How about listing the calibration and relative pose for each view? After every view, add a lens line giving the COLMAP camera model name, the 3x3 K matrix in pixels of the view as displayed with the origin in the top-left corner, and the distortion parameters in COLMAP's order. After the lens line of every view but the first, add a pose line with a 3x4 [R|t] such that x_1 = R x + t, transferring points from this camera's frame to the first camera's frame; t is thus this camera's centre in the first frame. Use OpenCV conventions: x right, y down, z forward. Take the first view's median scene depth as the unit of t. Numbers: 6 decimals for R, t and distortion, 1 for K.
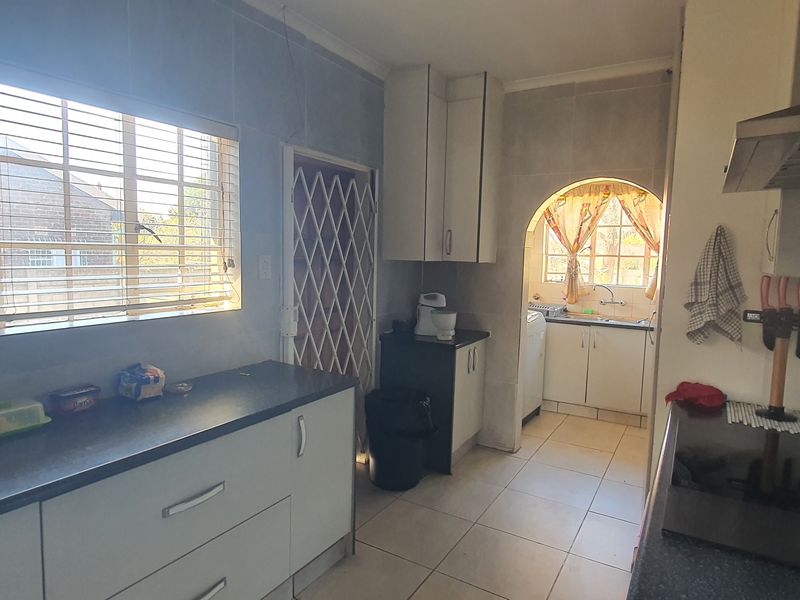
lens RADIAL K [[501.8, 0, 394.3], [0, 501.8, 303.1], [0, 0, 1]] dist [0.003712, -0.008097]
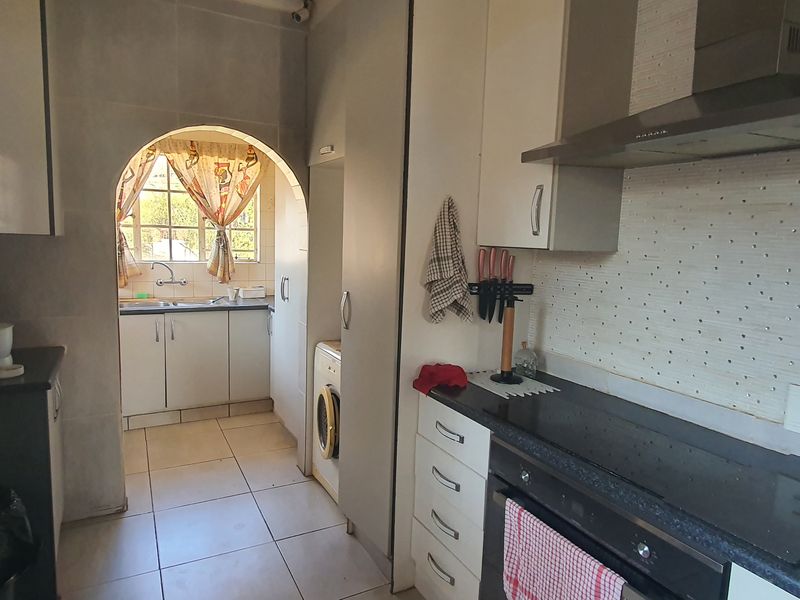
lens RADIAL K [[501.8, 0, 392.2], [0, 501.8, 303.1], [0, 0, 1]] dist [0.003712, -0.008097]
pose [[0.510296, -0.116534, 0.852067, -0.152191], [0.067120, 0.993151, 0.095632, -0.033238], [-0.857375, 0.008390, 0.514623, 0.374646]]
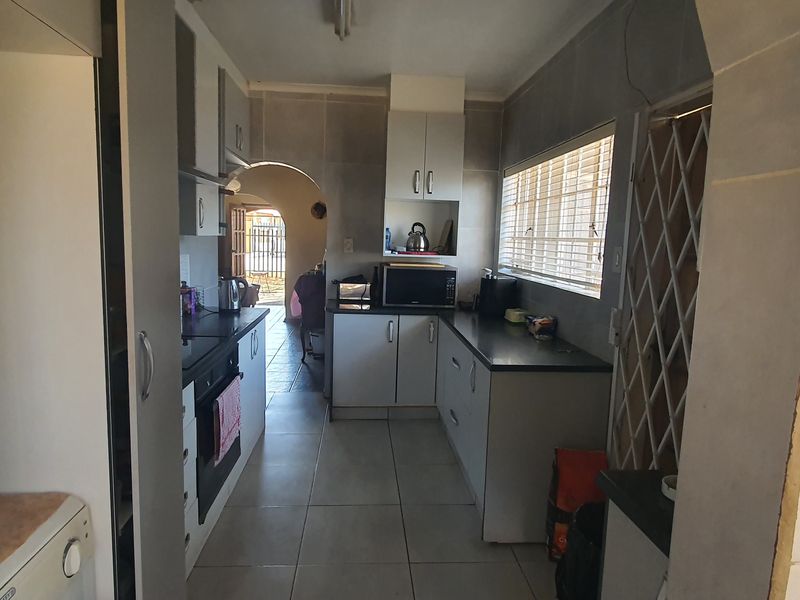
lens RADIAL K [[501.8, 0, 398.3], [0, 501.8, 298.7], [0, 0, 1]] dist [0.003712, -0.008097]
pose [[-0.800658, 0.035114, -0.598091, 0.473388], [-0.103320, 0.975232, 0.195569, -0.110731], [0.590145, 0.218379, -0.777200, 1.167900]]
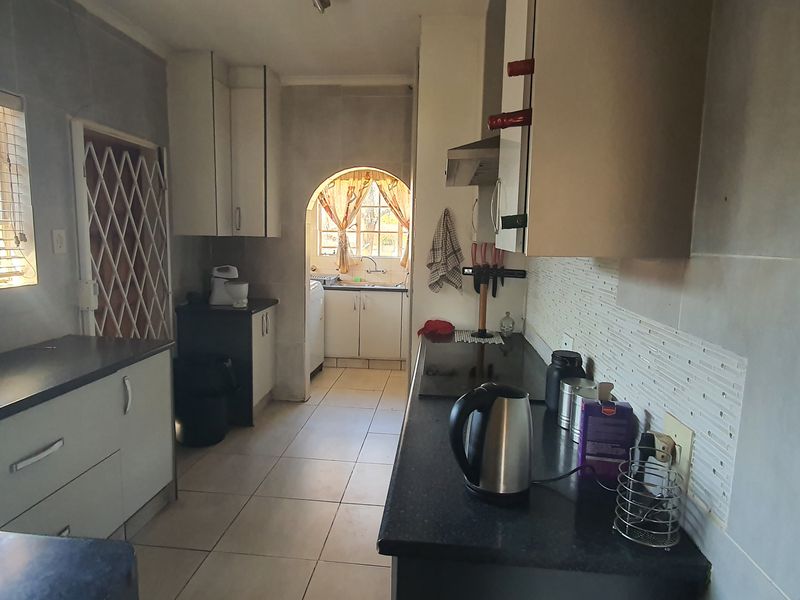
lens RADIAL K [[501.8, 0, 388.4], [0, 501.8, 301.5], [0, 0, 1]] dist [0.003712, -0.008097]
pose [[0.903111, -0.059166, 0.425311, -0.077956], [0.041949, 0.997881, 0.049745, 0.019804], [-0.427353, -0.027084, 0.903679, -0.143595]]
